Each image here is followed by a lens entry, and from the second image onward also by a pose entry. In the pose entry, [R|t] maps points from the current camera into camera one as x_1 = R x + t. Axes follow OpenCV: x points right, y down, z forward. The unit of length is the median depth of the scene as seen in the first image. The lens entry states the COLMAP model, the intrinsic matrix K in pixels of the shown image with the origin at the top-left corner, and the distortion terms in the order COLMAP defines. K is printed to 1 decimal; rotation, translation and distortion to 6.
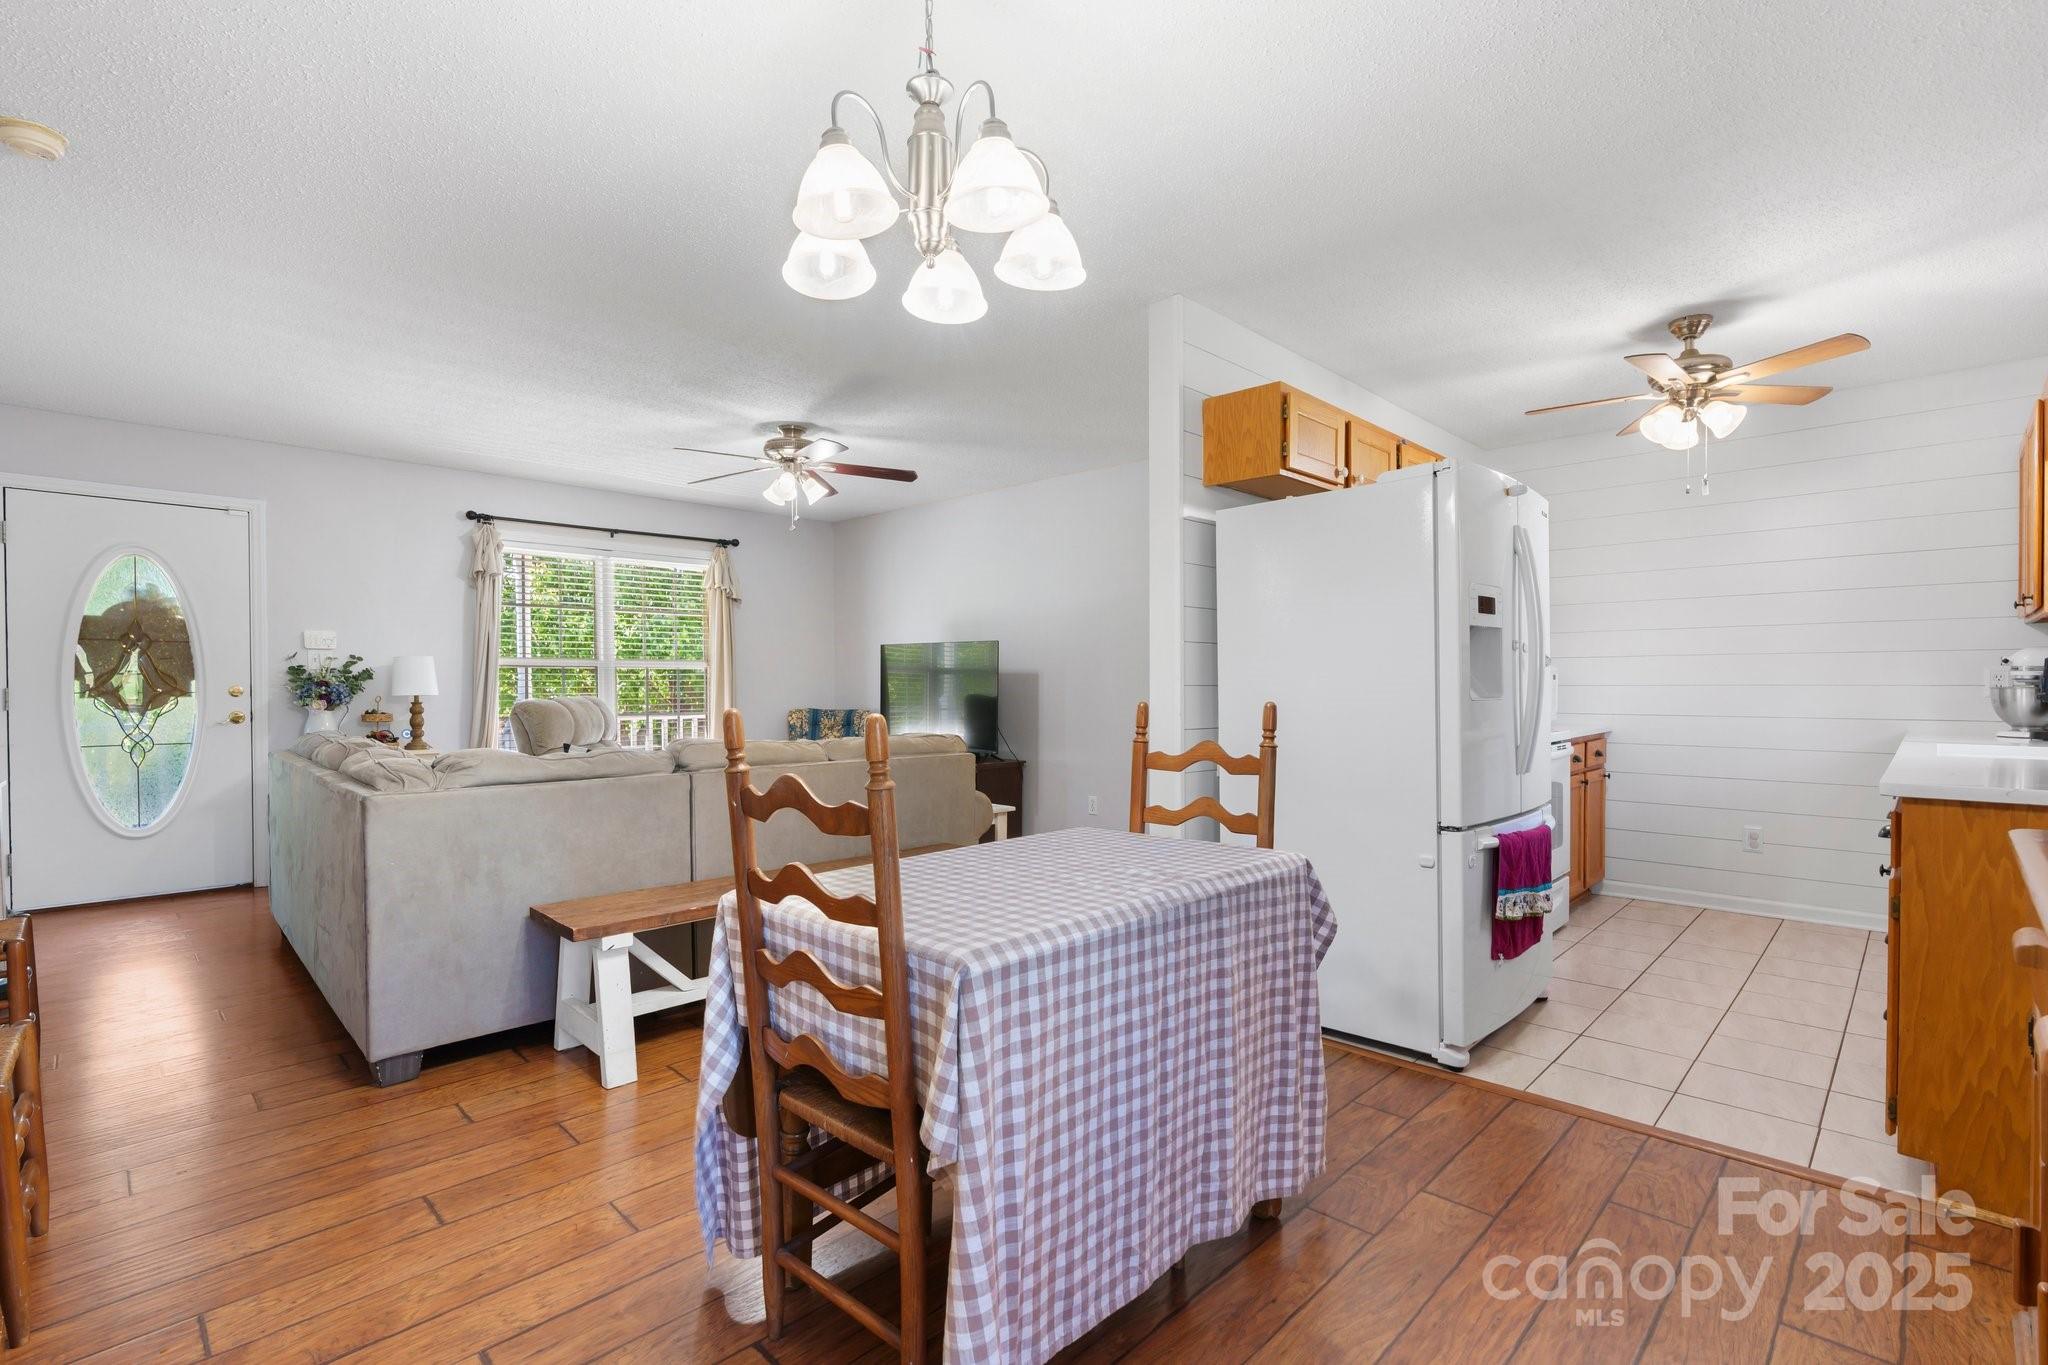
lens RADIAL K [[944.2, 0, 1005.5], [0, 944.2, 693.7], [0, 0, 1]] dist [-0.003651, 0.000912]
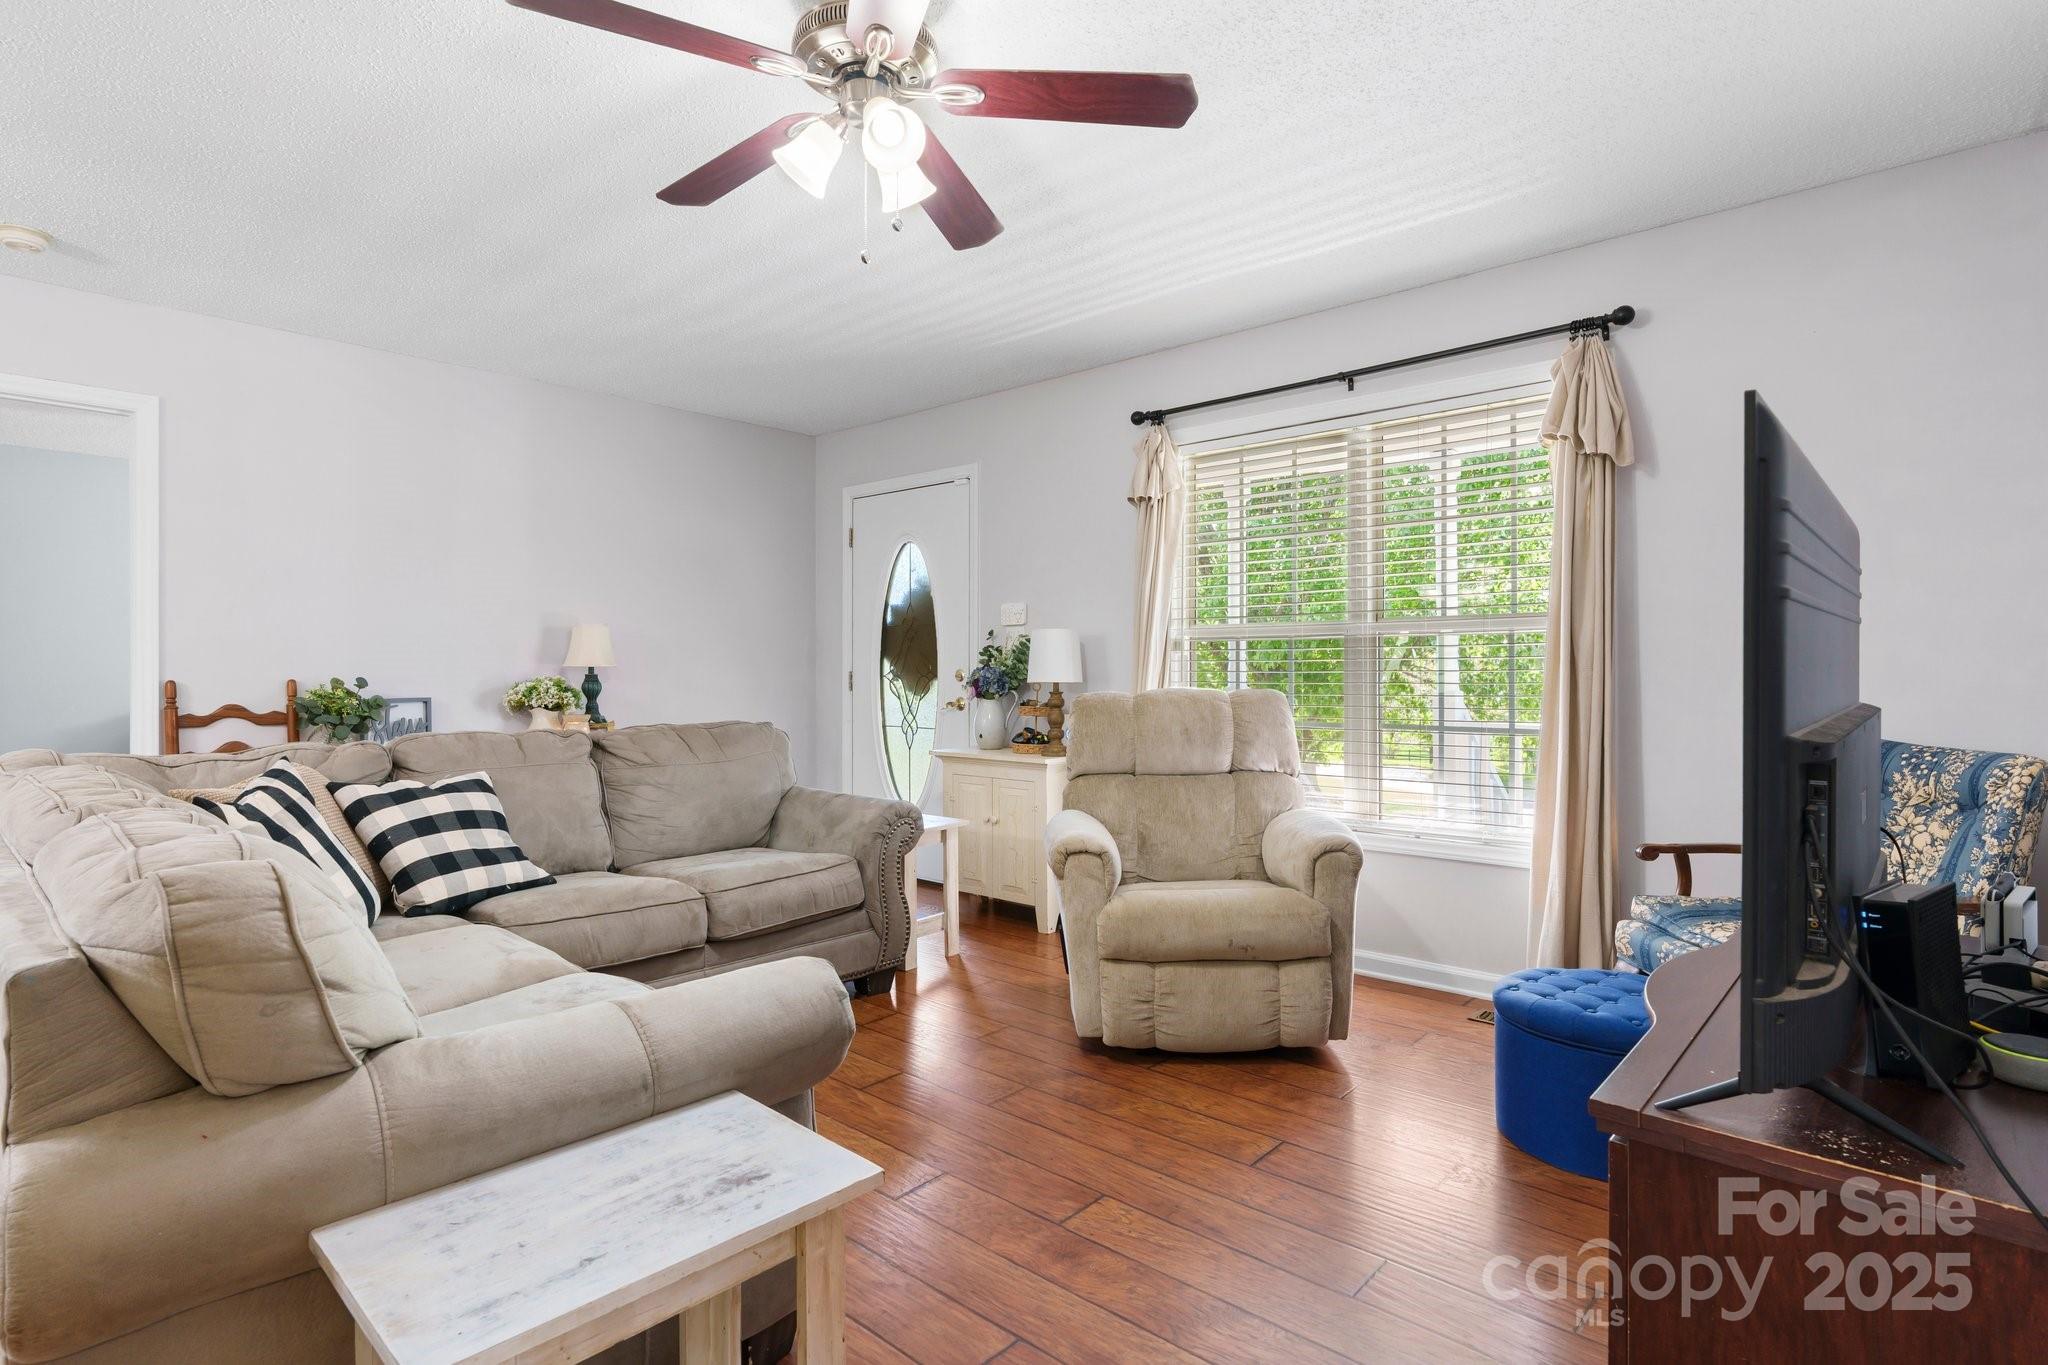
lens RADIAL K [[1035.6, 0, 1007.5], [0, 1035.6, 676.7], [0, 0, 1]] dist [-0.000612, -0.000004]
pose [[0.032204, 0.001548, -0.999480, 0.191747], [-0.018063, 0.999836, 0.000967, -0.001262], [0.999318, 0.018022, 0.032227, 0.948515]]
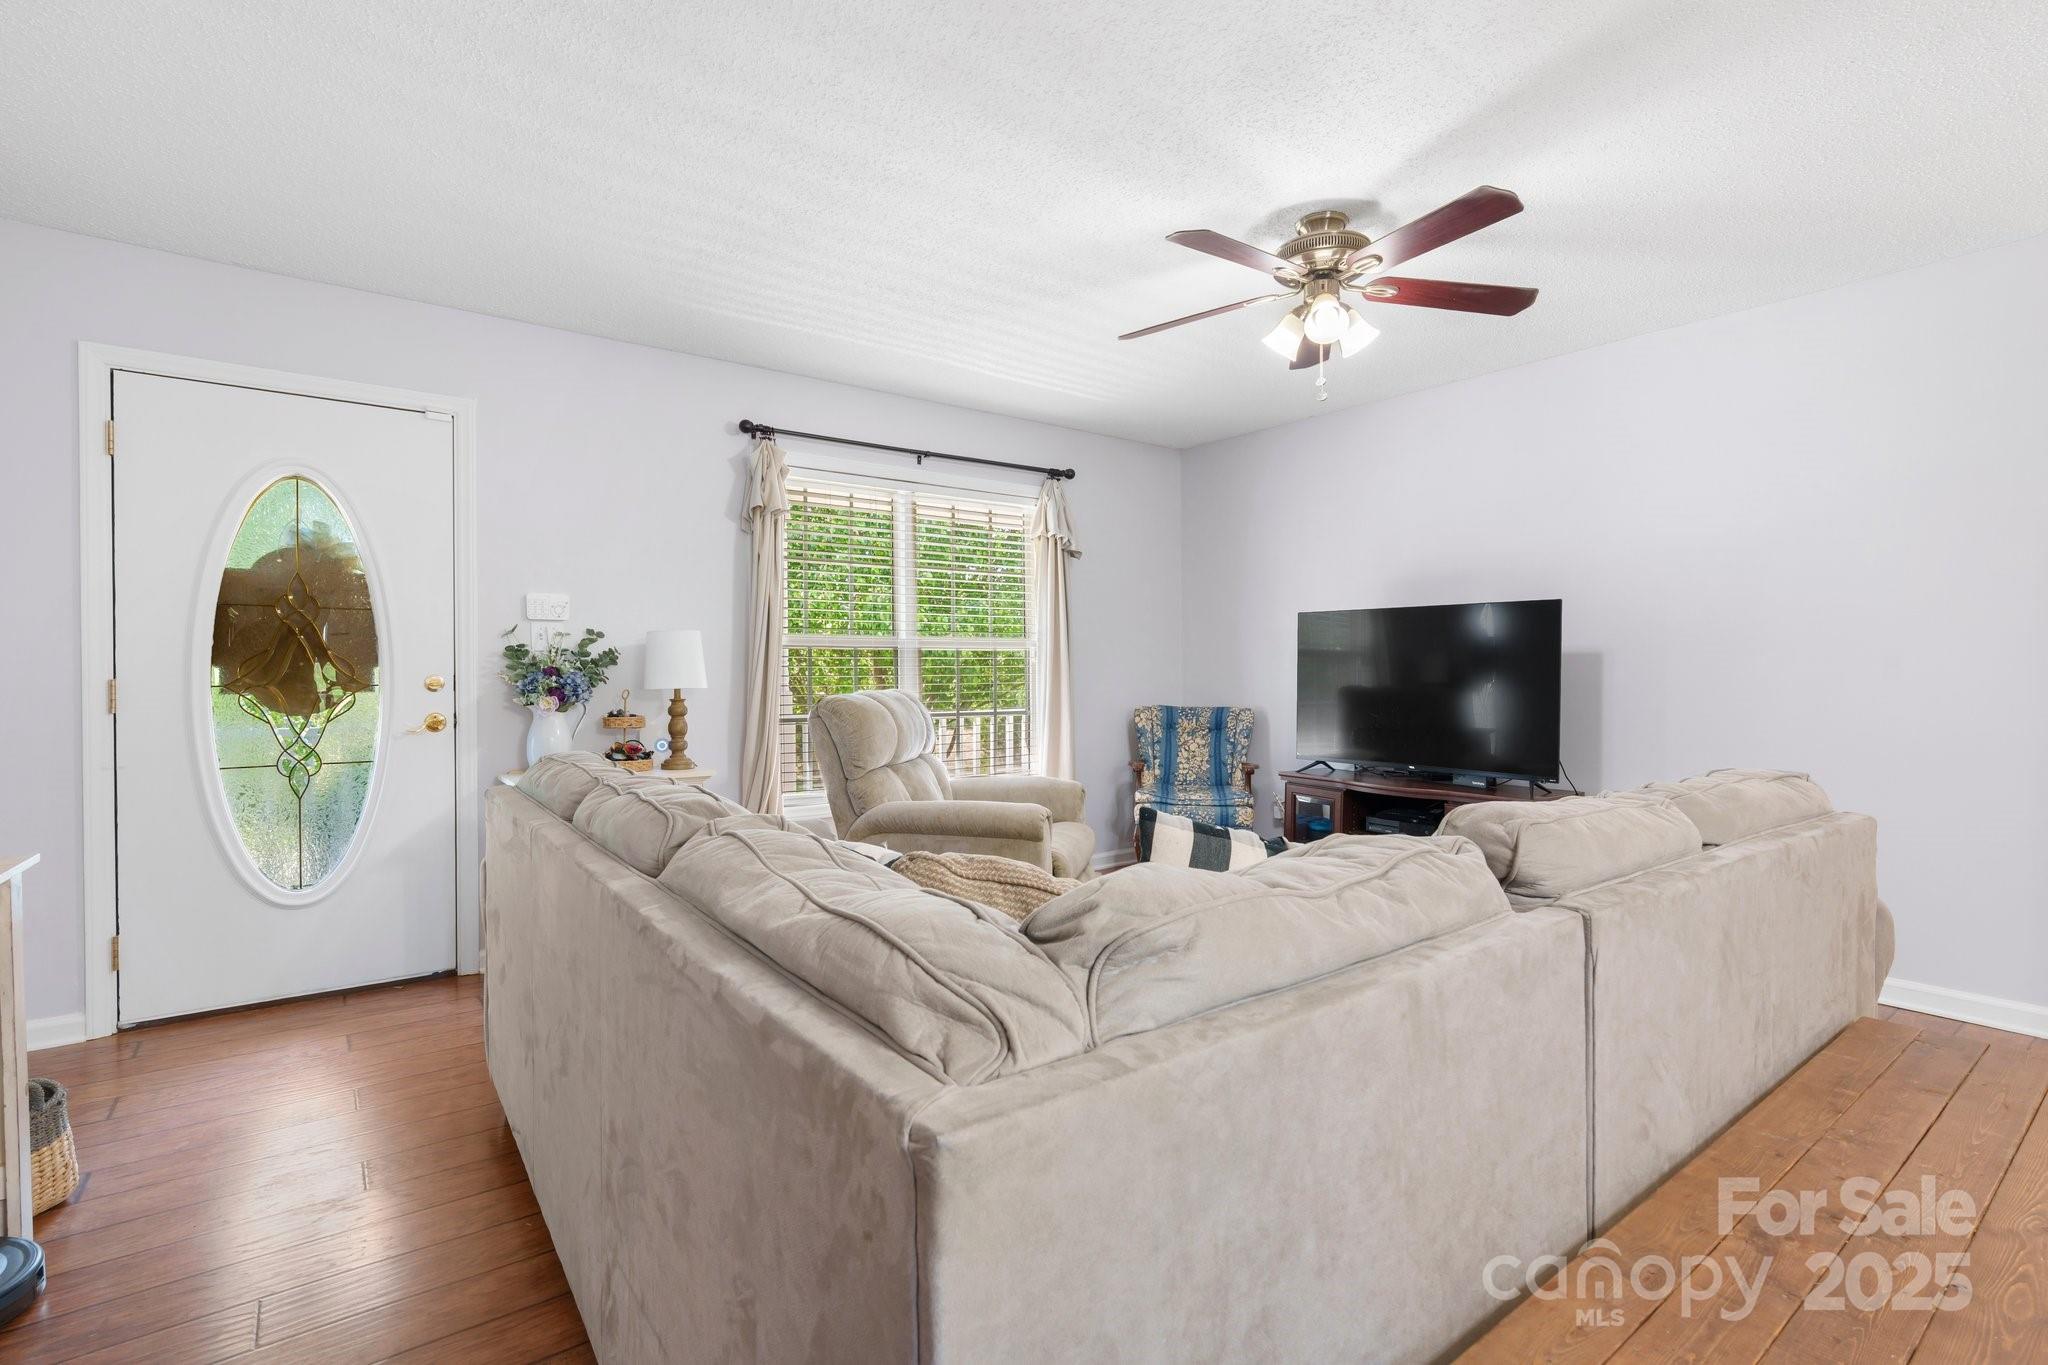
lens RADIAL K [[944.2, 0, 1006.9], [0, 944.2, 671.2], [0, 0, 1]] dist [-0.003651, 0.000912]
pose [[0.988255, 0.000239, -0.152815, -0.293080], [-0.001389, 0.999972, -0.007417, -0.006071], [0.152809, 0.007542, 0.988227, 0.375187]]
